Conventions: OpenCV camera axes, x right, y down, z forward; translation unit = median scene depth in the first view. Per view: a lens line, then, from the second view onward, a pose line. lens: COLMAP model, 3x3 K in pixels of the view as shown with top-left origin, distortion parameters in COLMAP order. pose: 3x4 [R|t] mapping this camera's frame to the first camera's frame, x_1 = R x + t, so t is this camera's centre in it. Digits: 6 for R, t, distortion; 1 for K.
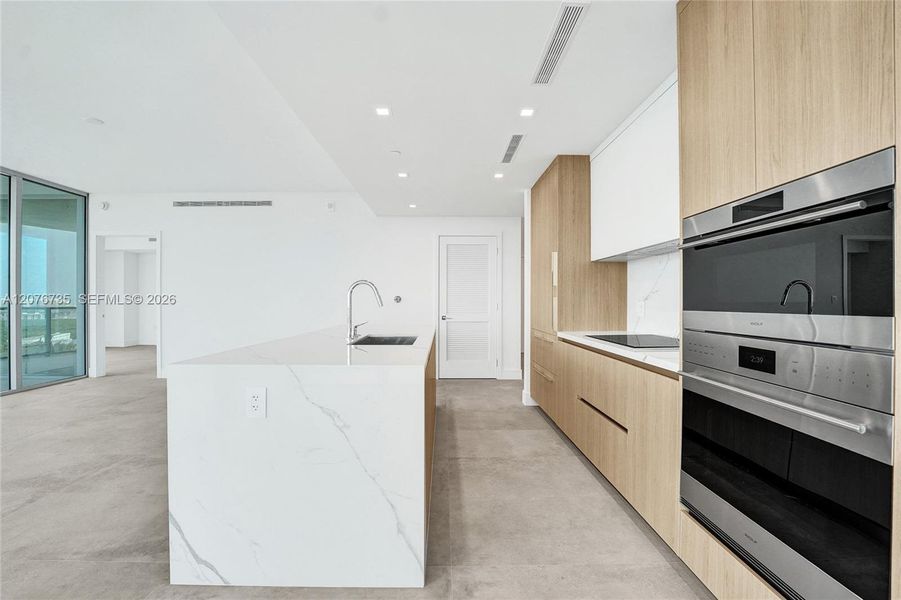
lens RADIAL K [[375.4, 0, 457.5], [0, 375.4, 309.6], [0, 0, 1]] dist [-0.030532, 0.002344]
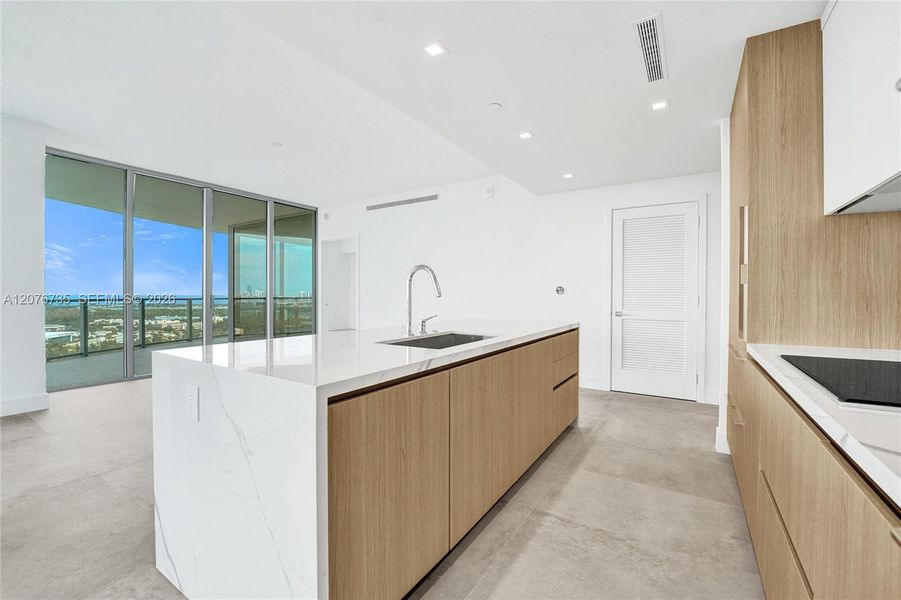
lens RADIAL K [[388.0, 0, 457.5], [0, 388.0, 300.5], [0, 0, 1]] dist [-0.026646, 0.001436]
pose [[0.829059, 0.007890, -0.559106, 0.209856], [-0.010515, 0.999944, -0.001480, -0.001106], [0.559063, 0.007106, 0.829095, 0.241165]]
